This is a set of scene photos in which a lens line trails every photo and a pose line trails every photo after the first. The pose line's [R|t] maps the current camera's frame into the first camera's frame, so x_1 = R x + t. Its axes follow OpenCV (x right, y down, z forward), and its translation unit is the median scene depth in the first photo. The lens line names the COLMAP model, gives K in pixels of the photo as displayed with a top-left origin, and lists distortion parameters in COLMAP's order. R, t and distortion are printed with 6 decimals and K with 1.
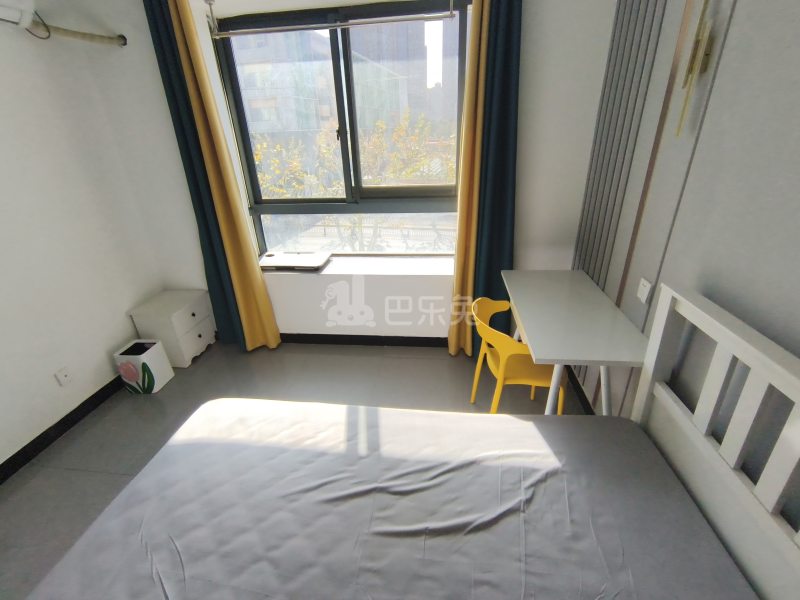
lens RADIAL K [[364.8, 0, 404.8], [0, 364.8, 294.5], [0, 0, 1]] dist [-0.019294, -0.000187]
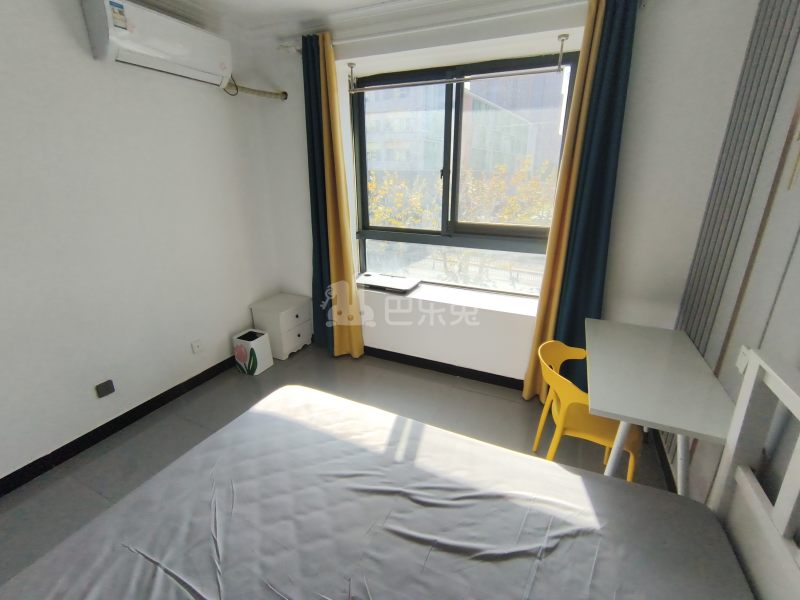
lens RADIAL K [[364.8, 0, 404.8], [0, 364.8, 294.5], [0, 0, 1]] dist [-0.019294, -0.000187]
pose [[0.948598, 0.133386, -0.287001, 0.090246], [-0.161329, 0.983976, -0.075916, 0.023652], [0.272276, 0.118316, 0.954917, -0.045982]]
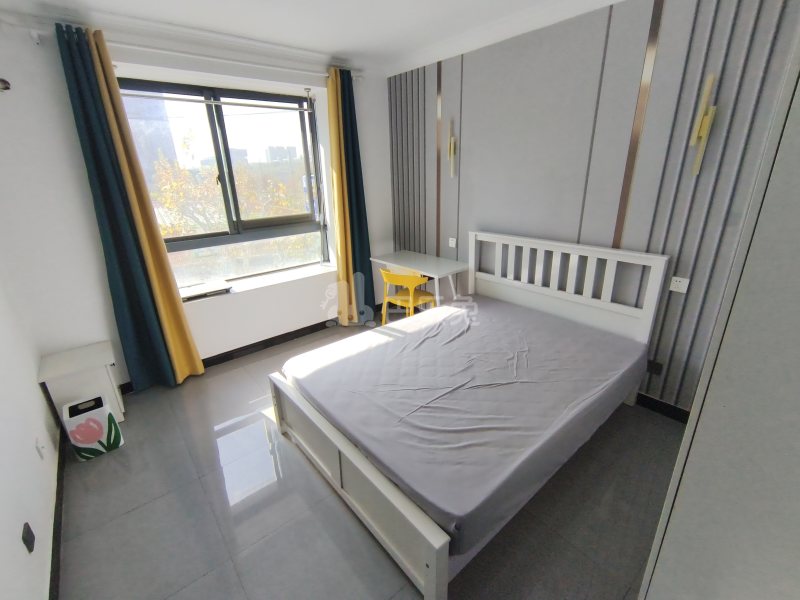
lens RADIAL K [[362.7, 0, 415.0], [0, 362.7, 272.8], [0, 0, 1]] dist [-0.017480, -0.000038]
pose [[0.665320, -0.186806, 0.722809, -0.837218], [0.313824, 0.948473, -0.043736, 0.142711], [-0.677395, 0.255933, 0.689662, -0.252400]]
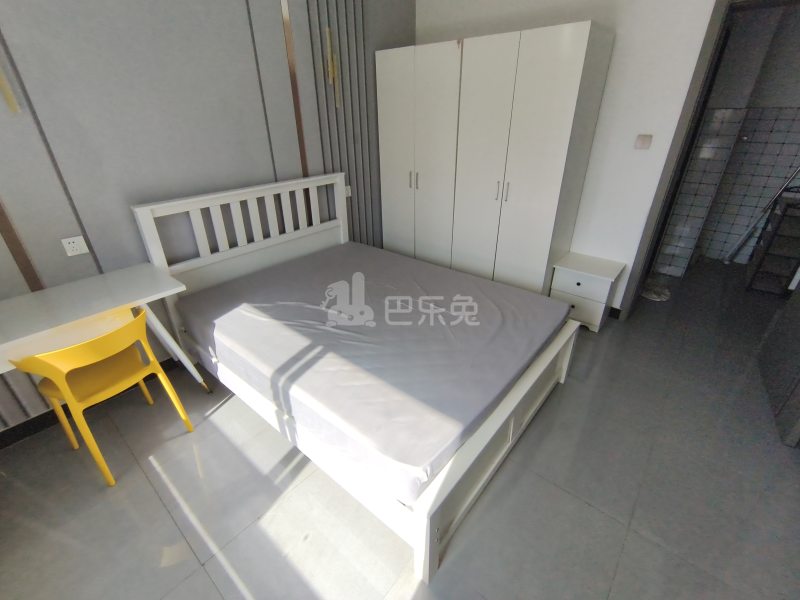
lens RADIAL K [[364.8, 0, 404.8], [0, 364.8, 294.5], [0, 0, 1]] dist [-0.019294, -0.000187]
pose [[-0.829777, -0.232658, 0.507288, -0.612452], [0.252114, 0.654667, 0.712636, -0.338890], [-0.497905, 0.719223, -0.484571, 0.836334]]
